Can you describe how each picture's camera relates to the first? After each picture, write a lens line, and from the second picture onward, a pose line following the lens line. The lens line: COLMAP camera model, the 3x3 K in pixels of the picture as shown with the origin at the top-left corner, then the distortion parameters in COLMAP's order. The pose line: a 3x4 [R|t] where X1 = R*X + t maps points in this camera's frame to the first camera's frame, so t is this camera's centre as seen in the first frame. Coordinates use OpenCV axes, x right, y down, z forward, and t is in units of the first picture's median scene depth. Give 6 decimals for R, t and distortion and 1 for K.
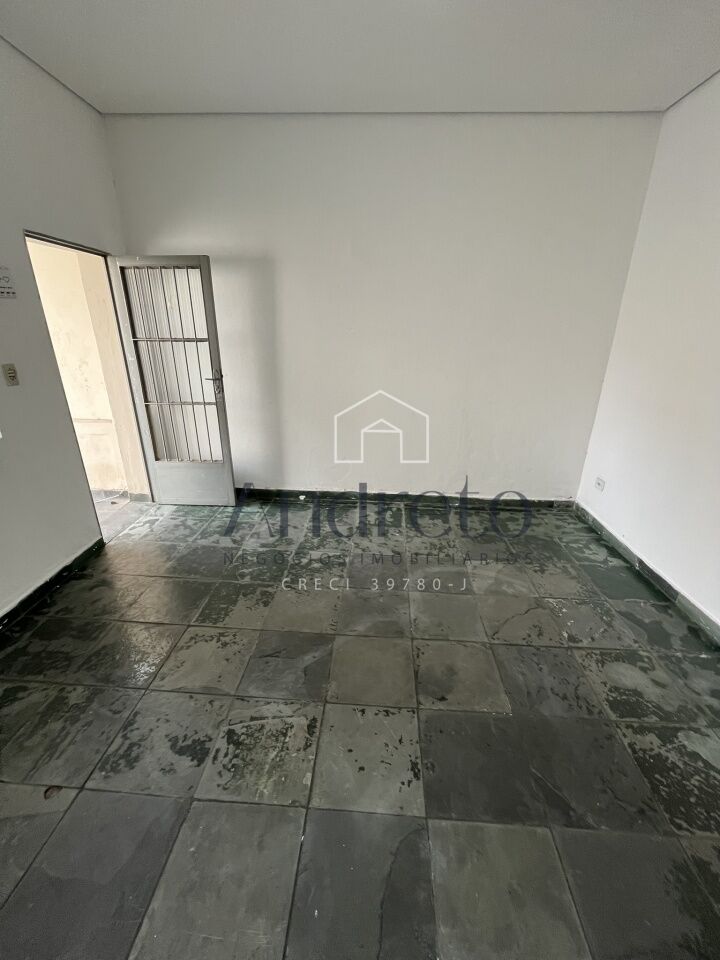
lens RADIAL K [[389.9, 0, 359.3], [0, 389.9, 479.2], [0, 0, 1]] dist [-0.003476, -0.000346]
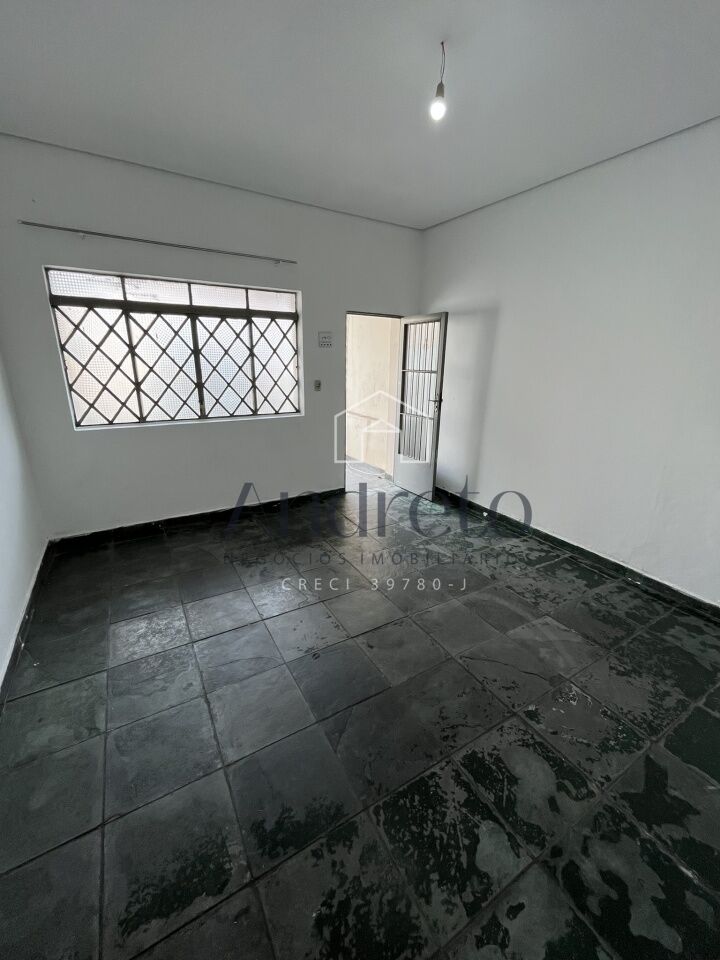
lens RADIAL K [[389.9, 0, 356.2], [0, 389.9, 477.9], [0, 0, 1]] dist [-0.003476, -0.000346]
pose [[0.554467, 0.241069, -0.796525, 0.664067], [-0.309713, 0.948148, 0.071365, -0.020836], [0.772427, 0.207124, 0.600379, 0.054020]]
